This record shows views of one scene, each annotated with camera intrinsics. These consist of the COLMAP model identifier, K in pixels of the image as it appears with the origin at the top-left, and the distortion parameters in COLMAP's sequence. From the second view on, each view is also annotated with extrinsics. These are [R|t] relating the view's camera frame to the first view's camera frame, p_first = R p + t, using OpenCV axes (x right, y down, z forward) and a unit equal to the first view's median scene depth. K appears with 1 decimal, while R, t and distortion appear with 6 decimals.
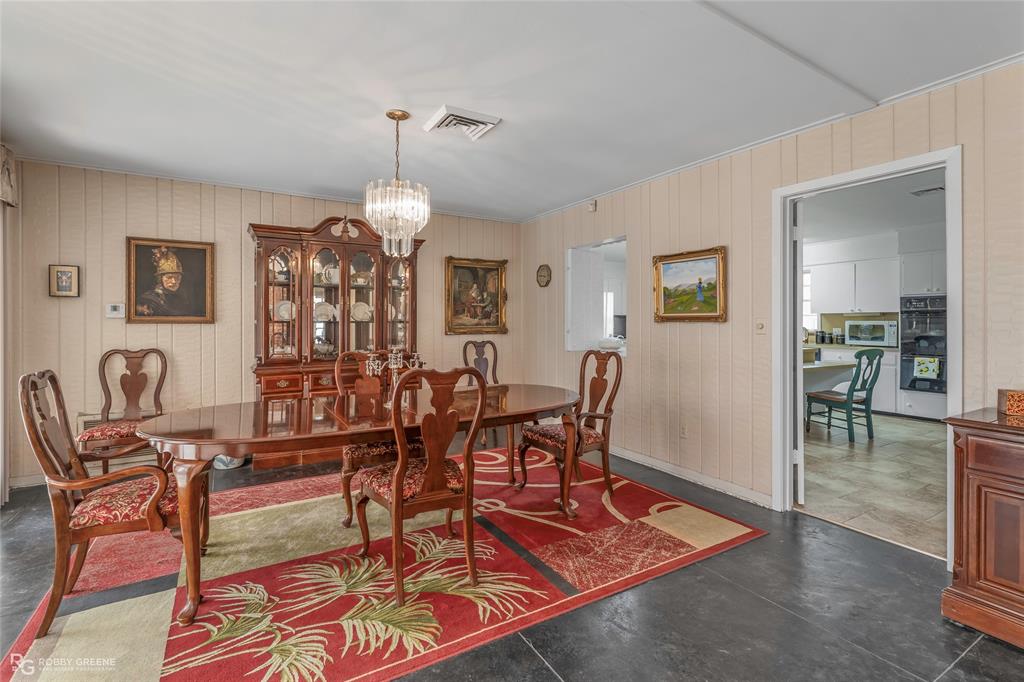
lens RADIAL K [[470.6, 0, 512.6], [0, 470.6, 322.0], [0, 0, 1]] dist [-0.002416, 0.001757]
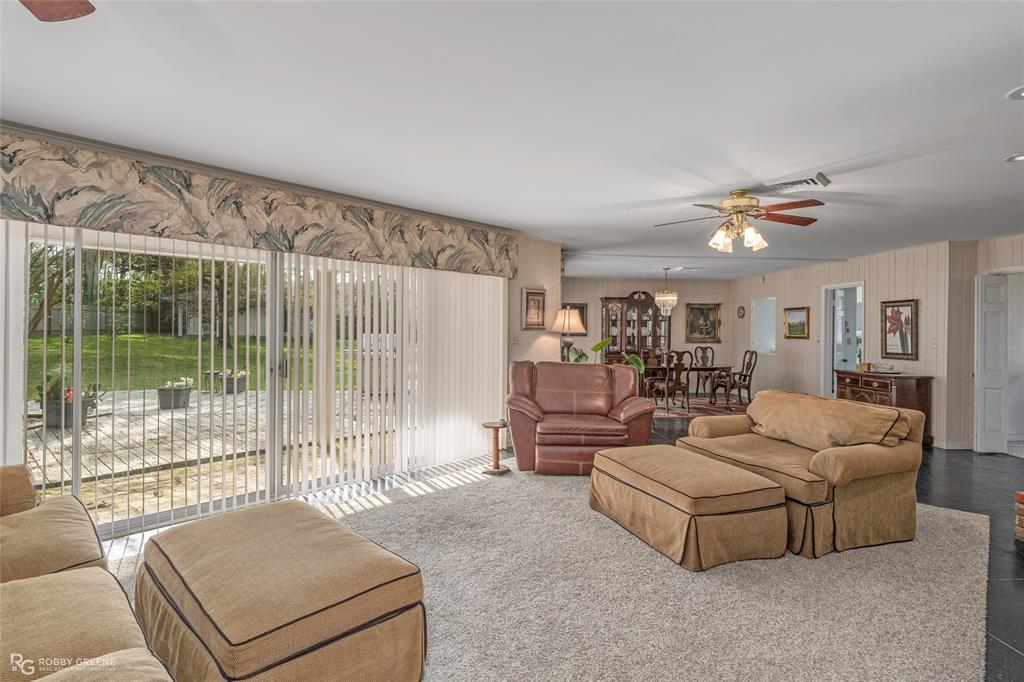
lens RADIAL K [[532.7, 0, 512.4], [0, 532.7, 332.9], [0, 0, 1]] dist [-0.000874, -0.000471]
pose [[0.888235, 0.011266, -0.459252, 0.319917], [-0.009284, 0.999935, 0.006573, -0.031009], [0.459296, -0.001574, 0.888282, -1.770910]]
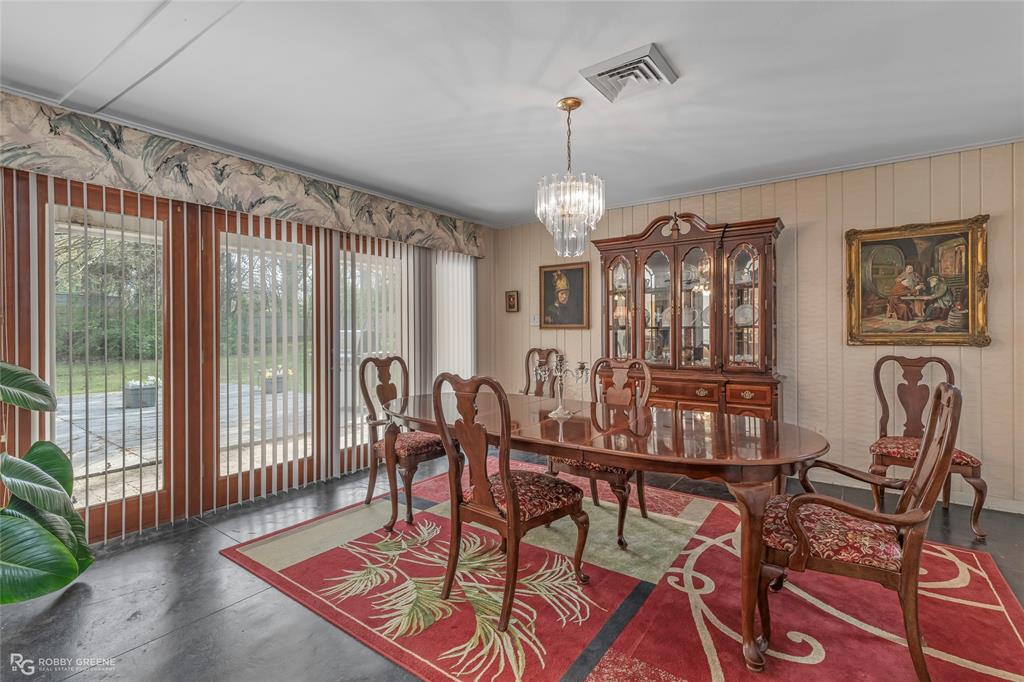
lens RADIAL K [[470.6, 0, 511.8], [0, 470.6, 327.9], [0, 0, 1]] dist [-0.002416, 0.001757]
pose [[0.390571, -0.007223, -0.920544, 0.405425], [0.002900, 0.999974, -0.006616, 0.006760], [0.920568, -0.000086, 0.390582, 0.380360]]
